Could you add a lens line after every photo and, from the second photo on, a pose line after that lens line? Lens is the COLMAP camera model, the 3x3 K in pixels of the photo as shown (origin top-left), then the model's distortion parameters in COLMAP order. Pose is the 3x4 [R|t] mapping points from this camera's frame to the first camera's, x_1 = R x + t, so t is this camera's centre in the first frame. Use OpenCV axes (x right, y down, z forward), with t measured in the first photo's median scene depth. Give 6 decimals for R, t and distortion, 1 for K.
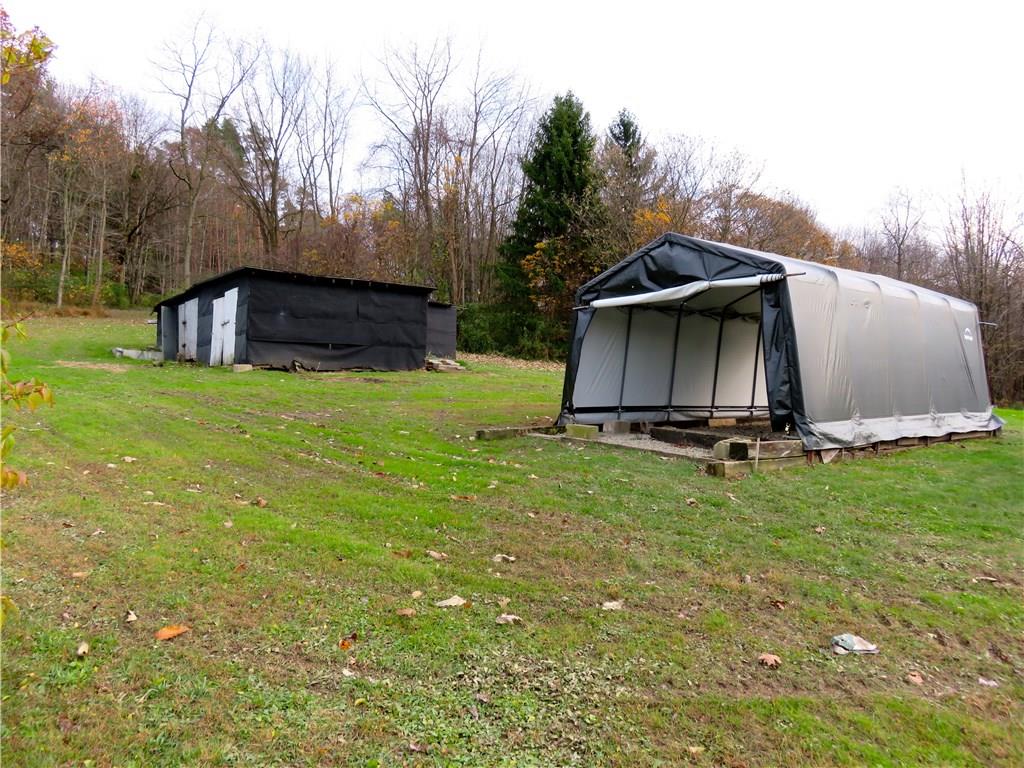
lens RADIAL K [[801.9, 0, 491.9], [0, 801.9, 384.3], [0, 0, 1]] dist [-0.009645, -0.002036]
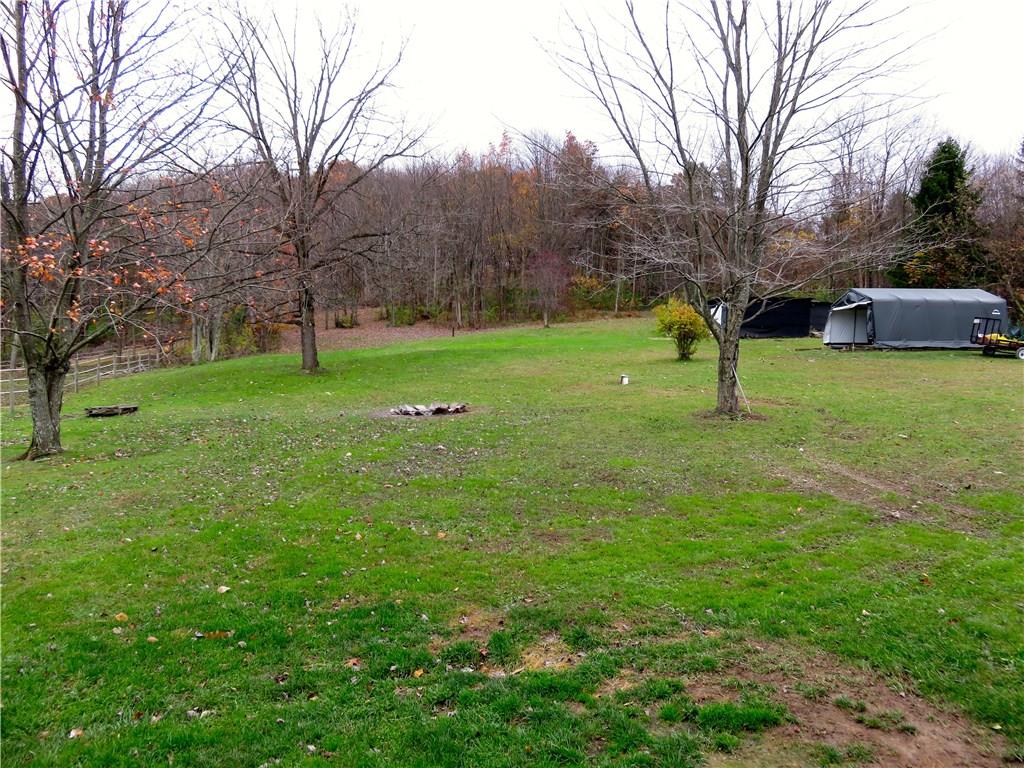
lens RADIAL K [[801.9, 0, 491.9], [0, 801.9, 384.3], [0, 0, 1]] dist [-0.009645, -0.002036]
pose [[0.837745, -0.011264, -0.545945, 0.186729], [0.021139, 0.999707, 0.011811, 0.033615], [0.545652, -0.021435, 0.837738, -0.623286]]
